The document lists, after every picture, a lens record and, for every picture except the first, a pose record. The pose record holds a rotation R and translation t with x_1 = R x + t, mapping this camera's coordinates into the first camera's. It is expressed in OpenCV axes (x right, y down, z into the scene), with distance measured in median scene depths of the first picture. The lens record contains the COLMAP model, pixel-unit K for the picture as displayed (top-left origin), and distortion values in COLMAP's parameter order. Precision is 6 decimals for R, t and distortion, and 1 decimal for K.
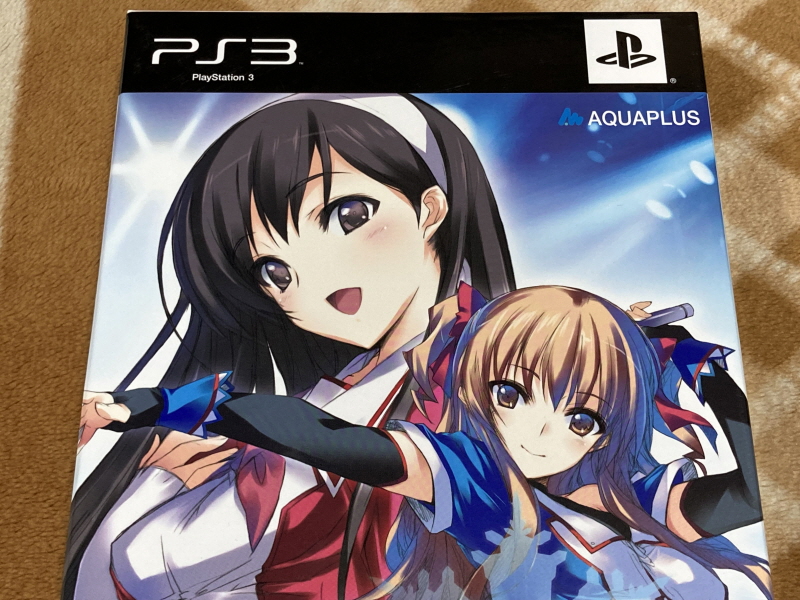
lens RADIAL K [[1154.6, 0, 400.0], [0, 1154.6, 300.0], [0, 0, 1]] dist [0.235960, -0.884189]
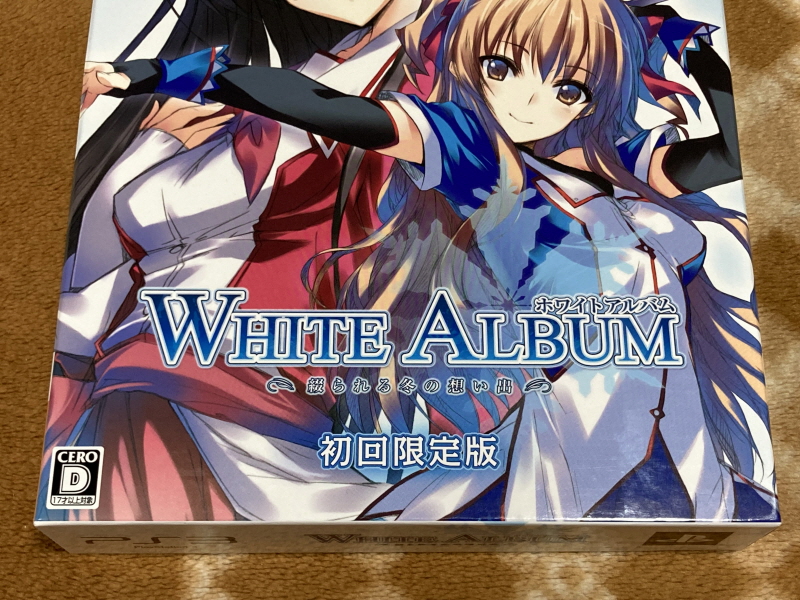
lens RADIAL K [[1154.6, 0, 400.0], [0, 1154.6, 300.0], [0, 0, 1]] dist [0.235960, -0.884189]
pose [[0.999964, 0.002753, -0.007968, 0.015848], [-0.002377, 0.998903, 0.046766, 0.241692], [0.008088, -0.046745, 0.998874, -0.038276]]
